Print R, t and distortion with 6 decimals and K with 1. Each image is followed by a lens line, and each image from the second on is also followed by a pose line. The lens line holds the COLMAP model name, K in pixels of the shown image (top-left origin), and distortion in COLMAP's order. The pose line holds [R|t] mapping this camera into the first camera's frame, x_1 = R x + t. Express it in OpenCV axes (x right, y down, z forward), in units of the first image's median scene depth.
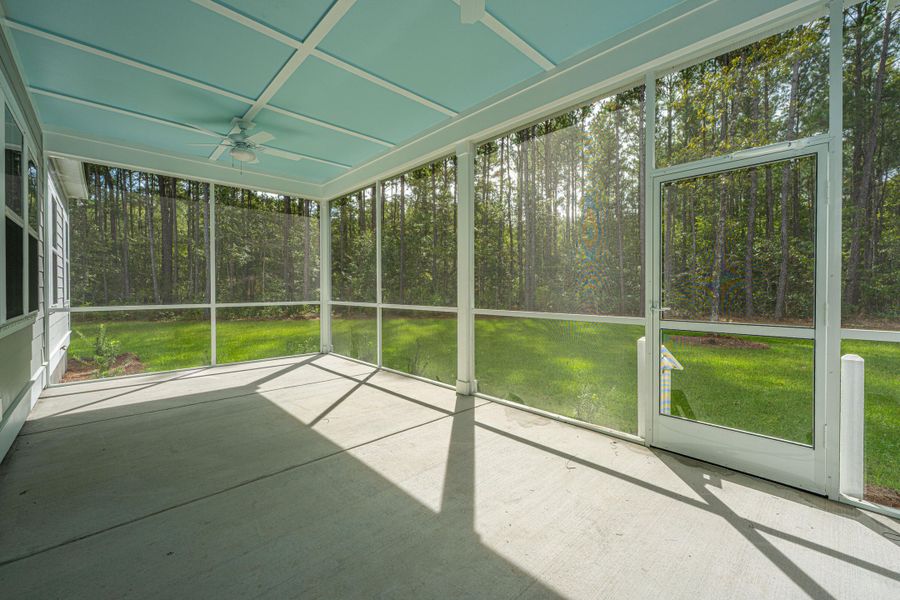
lens RADIAL K [[366.6, 0, 435.8], [0, 366.6, 294.7], [0, 0, 1]] dist [-0.009867, 0.002371]
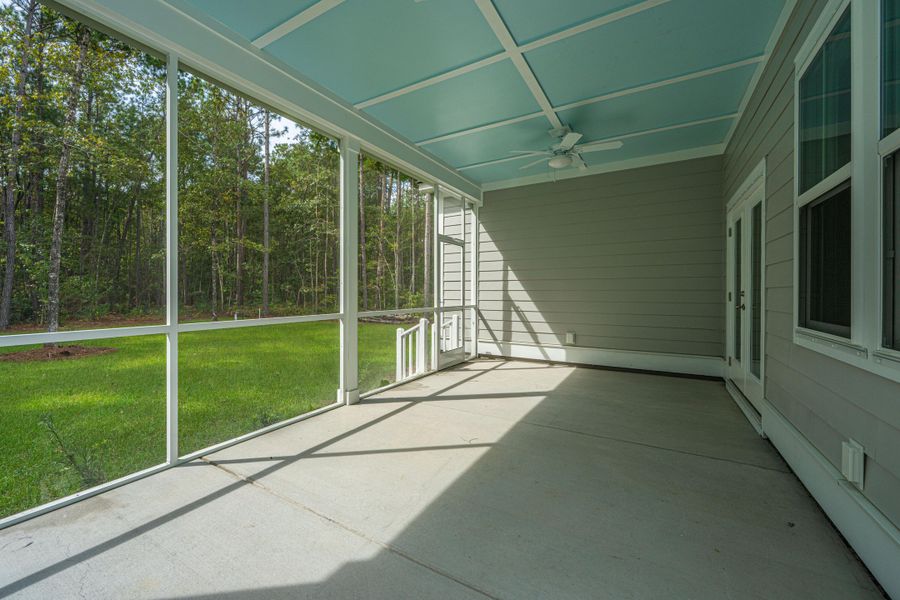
lens RADIAL K [[365.3, 0, 437.6], [0, 365.3, 294.1], [0, 0, 1]] dist [0.006339, 0.000139]
pose [[-0.282476, 0.002800, 0.959270, -1.058556], [0.014573, 0.999893, 0.001373, -0.009421], [-0.959164, 0.014367, -0.282486, 1.254784]]
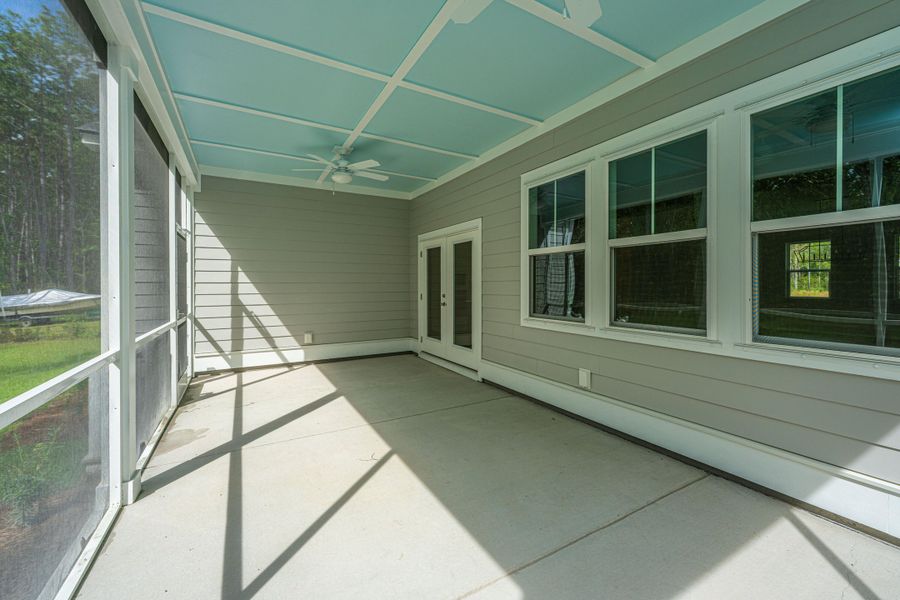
lens RADIAL K [[336.9, 0, 423.9], [0, 336.9, 287.6], [0, 0, 1]] dist [0.000956, -0.000043]
pose [[-0.963635, 0.009584, 0.267050, -0.594623], [0.014667, 0.999747, 0.017045, -0.062984], [-0.266819, 0.020342, -0.963532, 1.634803]]
